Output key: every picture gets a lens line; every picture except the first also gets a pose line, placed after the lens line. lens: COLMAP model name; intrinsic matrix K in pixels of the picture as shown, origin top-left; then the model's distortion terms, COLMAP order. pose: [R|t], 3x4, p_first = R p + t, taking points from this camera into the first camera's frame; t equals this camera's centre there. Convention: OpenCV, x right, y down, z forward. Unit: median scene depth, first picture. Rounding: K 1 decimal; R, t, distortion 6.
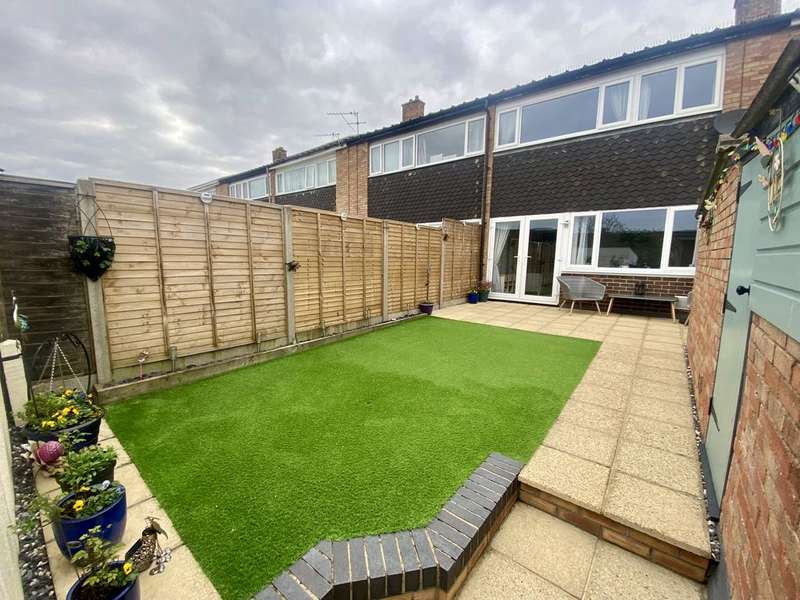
lens RADIAL K [[323.4, 0, 399.1], [0, 323.4, 299.5], [0, 0, 1]] dist [0.032504, -0.028718]
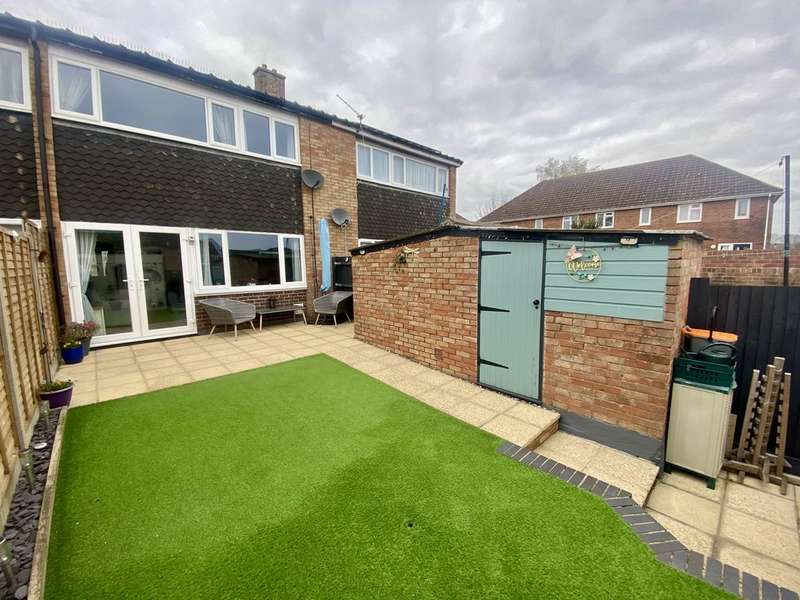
lens RADIAL K [[323.4, 0, 399.1], [0, 323.4, 299.5], [0, 0, 1]] dist [0.032504, -0.028718]
pose [[0.137162, -0.126394, 0.982452, -0.301374], [0.141146, 0.984199, 0.106913, -0.095589], [-0.980441, 0.124005, 0.152835, 0.357416]]
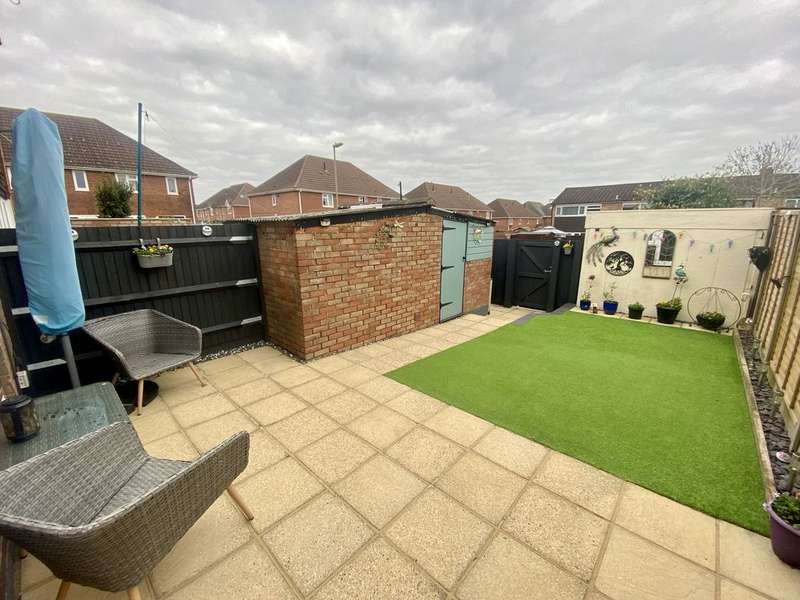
lens RADIAL K [[323.4, 0, 399.1], [0, 323.4, 299.5], [0, 0, 1]] dist [0.032504, -0.028718]
pose [[-0.998232, -0.018655, 0.056428, 0.362957], [0.002114, 0.937713, 0.347405, -0.209432], [-0.059394, 0.346910, -0.936016, 1.115664]]
